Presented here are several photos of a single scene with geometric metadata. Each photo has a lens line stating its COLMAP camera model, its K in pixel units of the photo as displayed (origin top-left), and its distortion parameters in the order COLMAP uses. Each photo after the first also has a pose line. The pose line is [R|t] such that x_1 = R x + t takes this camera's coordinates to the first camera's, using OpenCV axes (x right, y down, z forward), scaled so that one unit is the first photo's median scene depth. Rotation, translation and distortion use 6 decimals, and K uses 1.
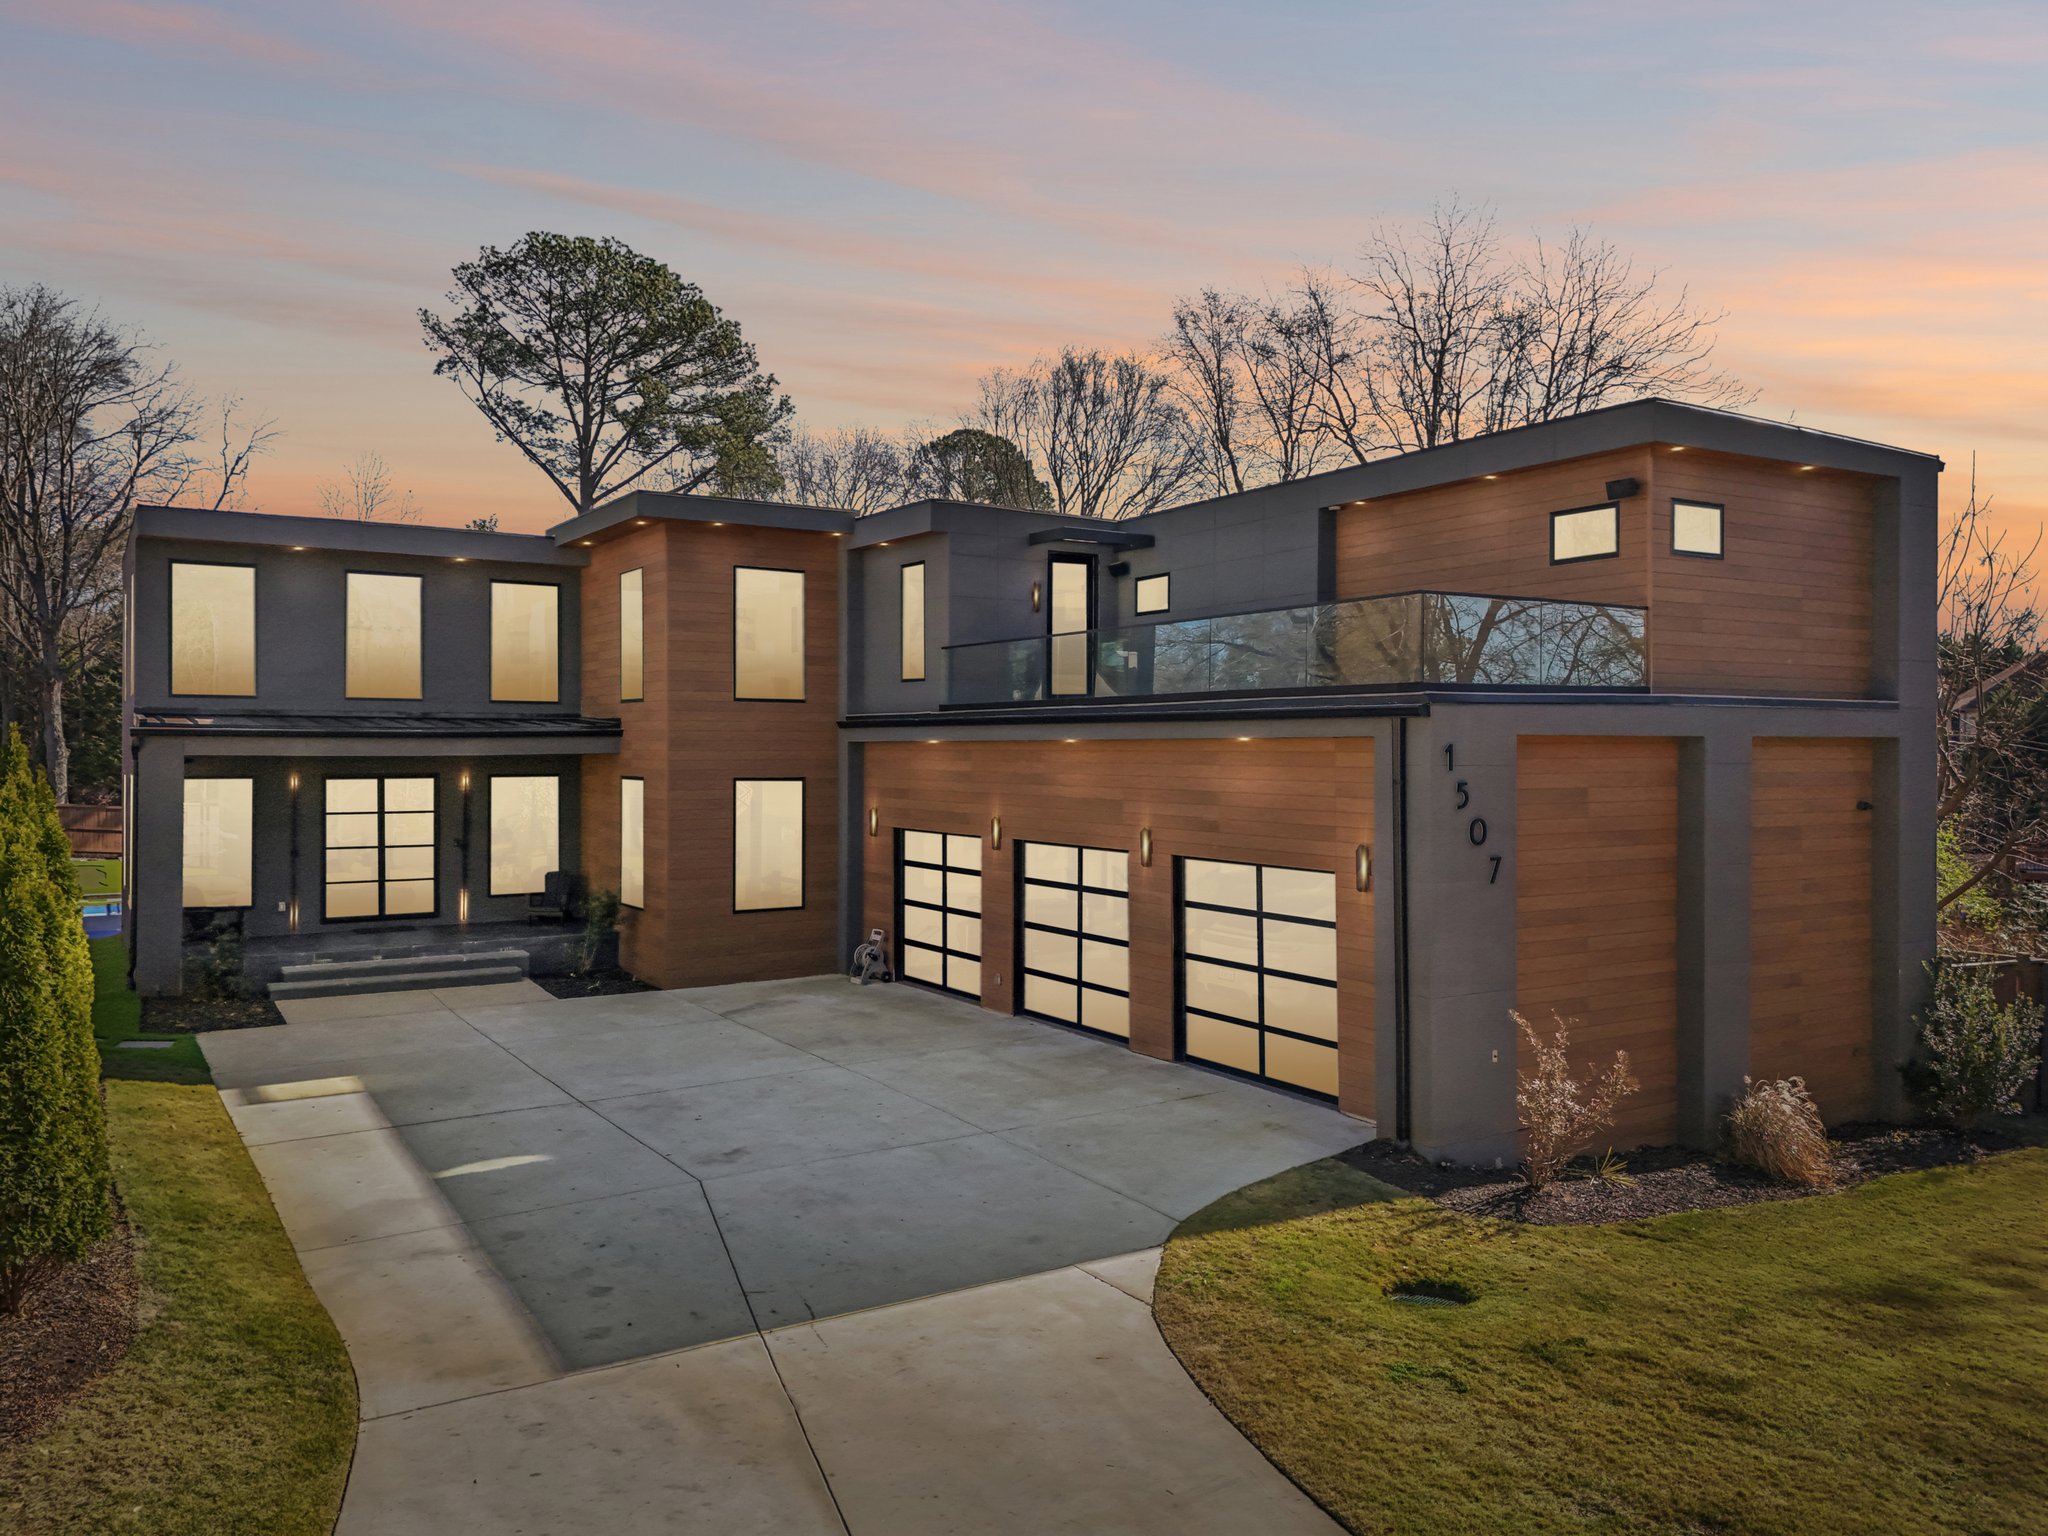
lens RADIAL K [[1515.5, 0, 1012.0], [0, 1515.5, 769.9], [0, 0, 1]] dist [0.080074, -0.079327]
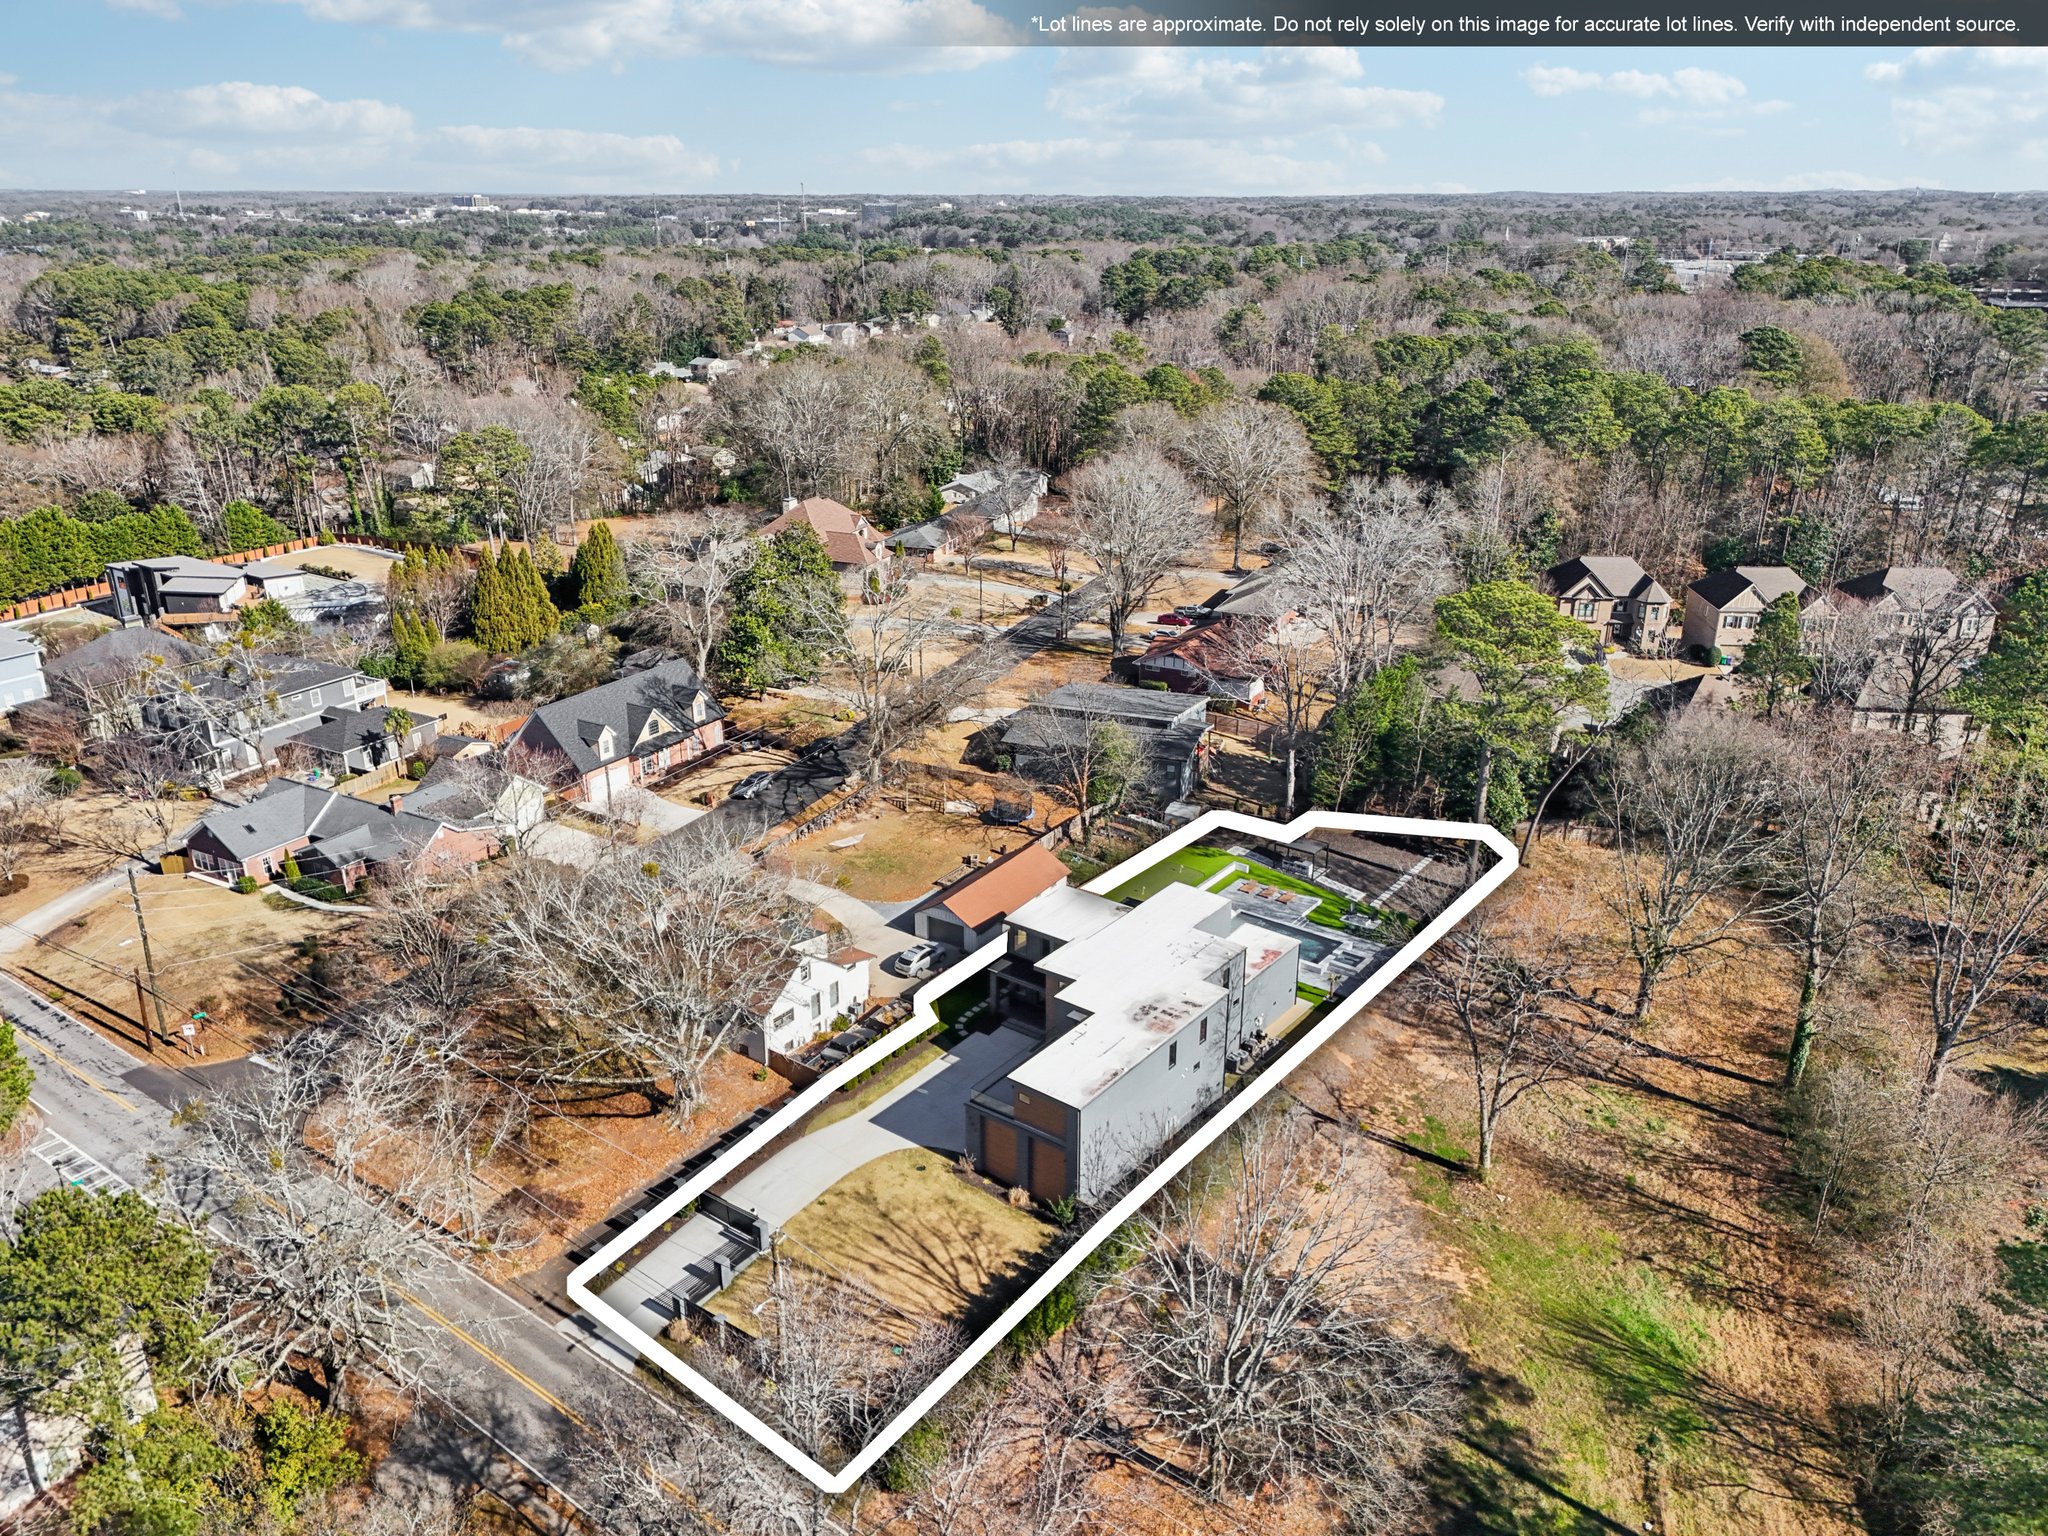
lens RADIAL K [[1515.5, 0, 1029.0], [0, 1515.5, 754.4], [0, 0, 1]] dist [0.080074, -0.079327]
pose [[0.366326, 0.322189, -0.872926, 4.643700], [-0.014333, 0.939982, 0.340924, -3.066387], [0.930376, -0.112377, 0.348958, -0.748086]]
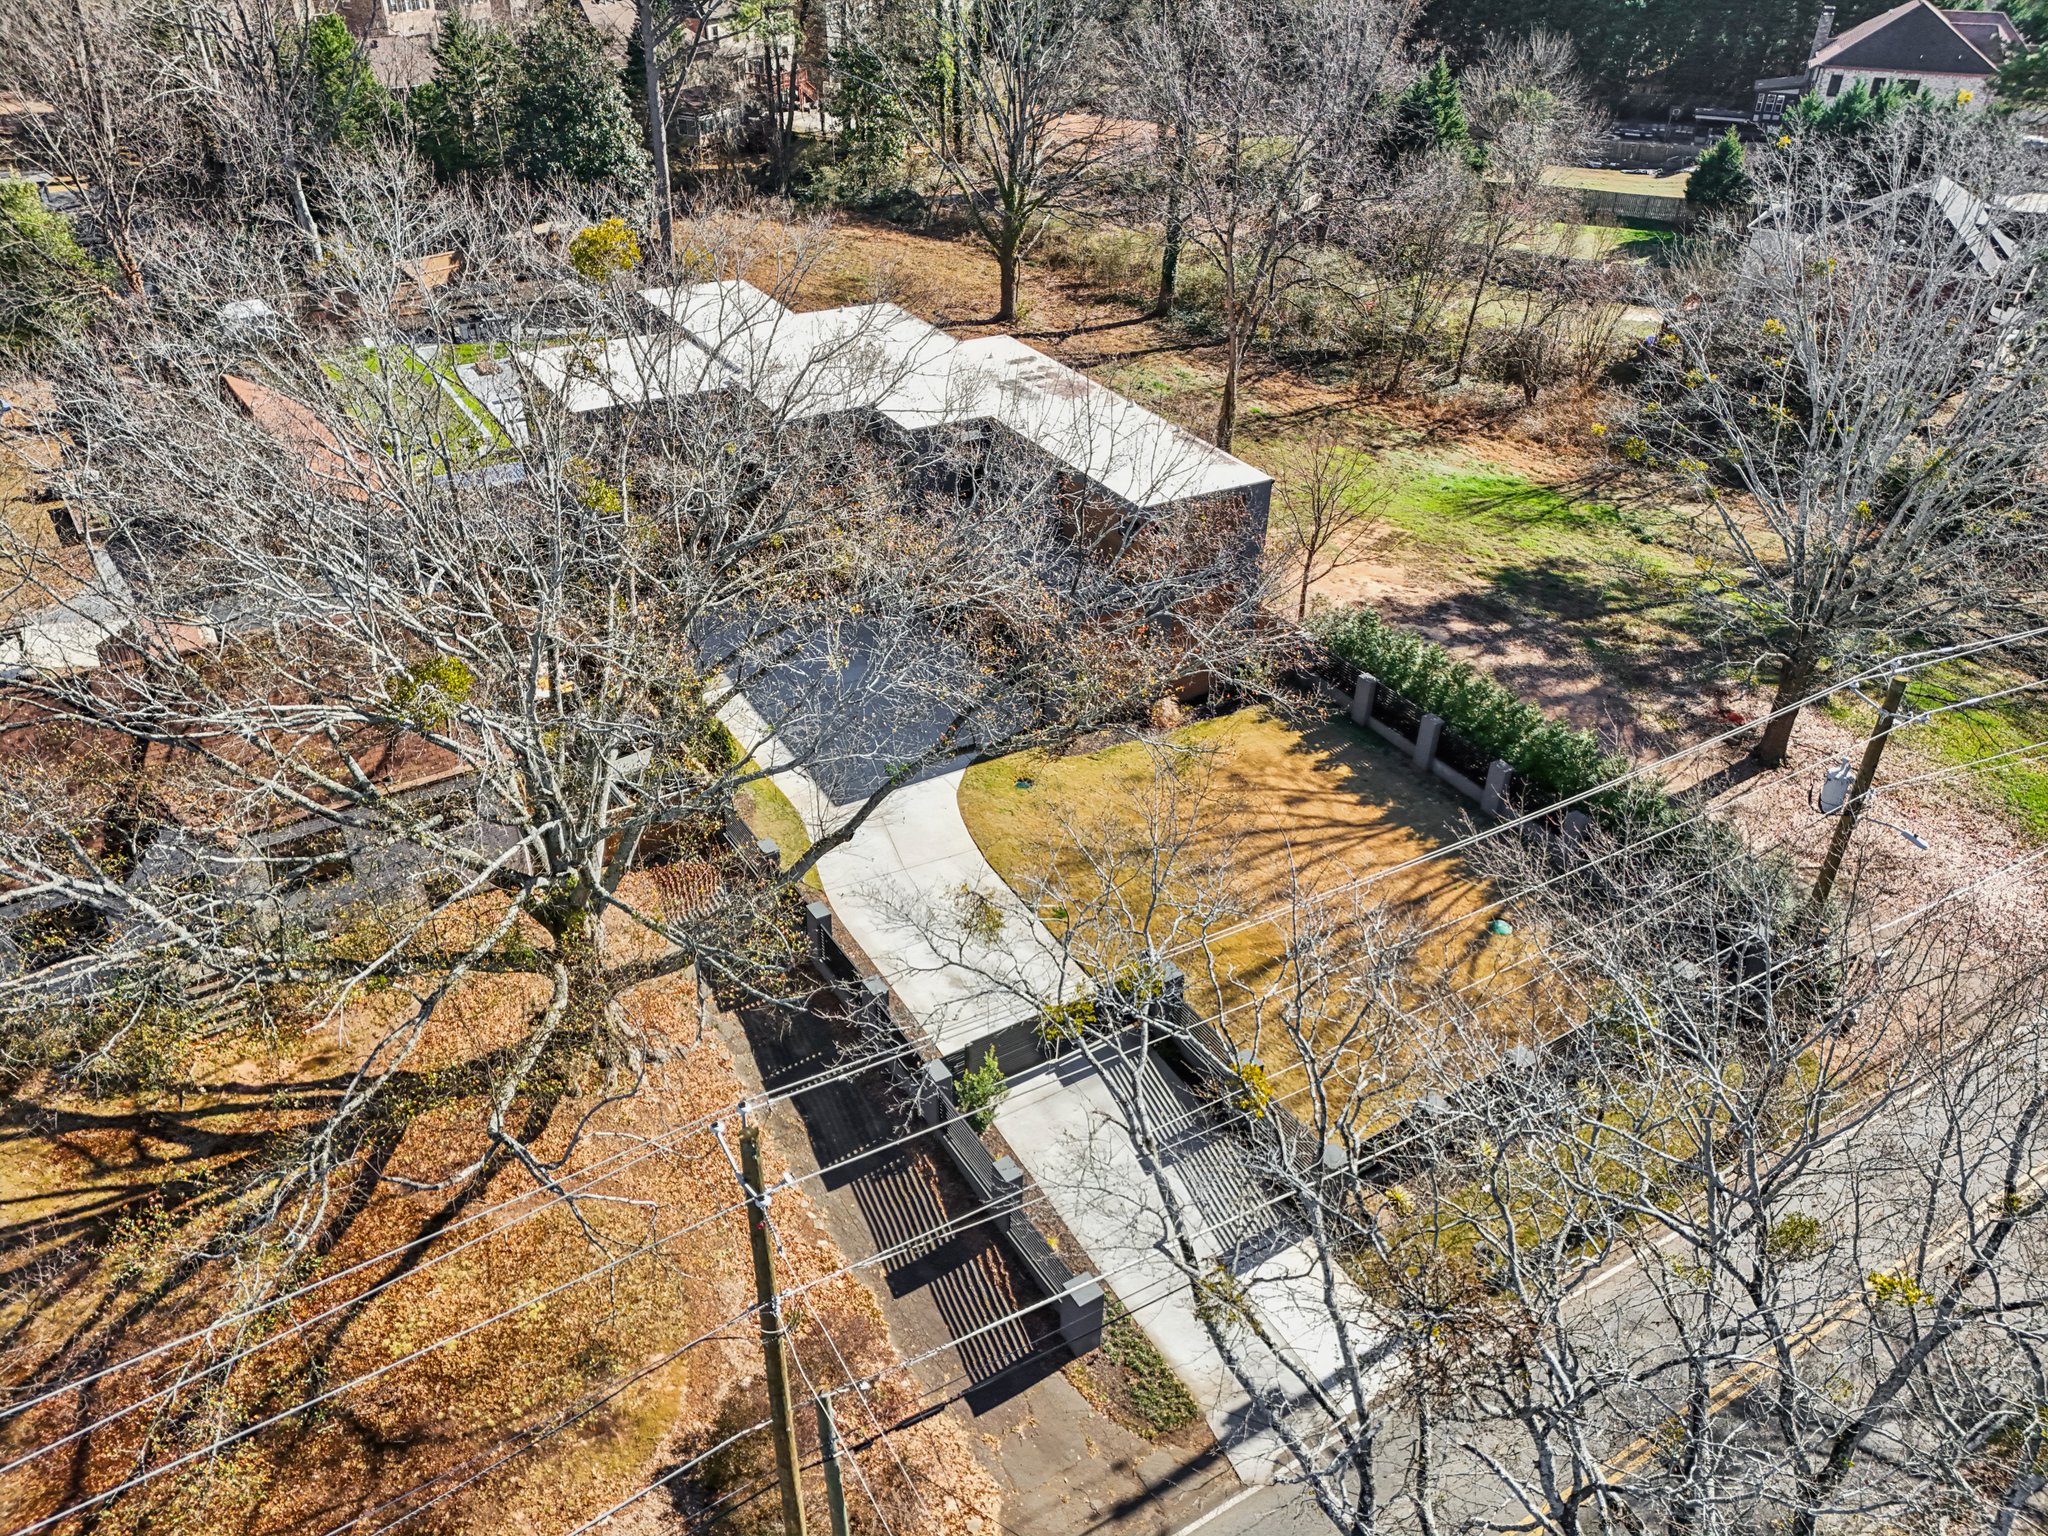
lens RADIAL K [[1515.5, 0, 1028.6], [0, 1515.5, 731.5], [0, 0, 1]] dist [0.080074, -0.079327]
pose [[0.999831, 0.018152, -0.002824, 0.188846], [-0.014106, 0.857114, 0.514933, -1.294985], [0.011767, -0.514806, 0.857226, -1.694963]]
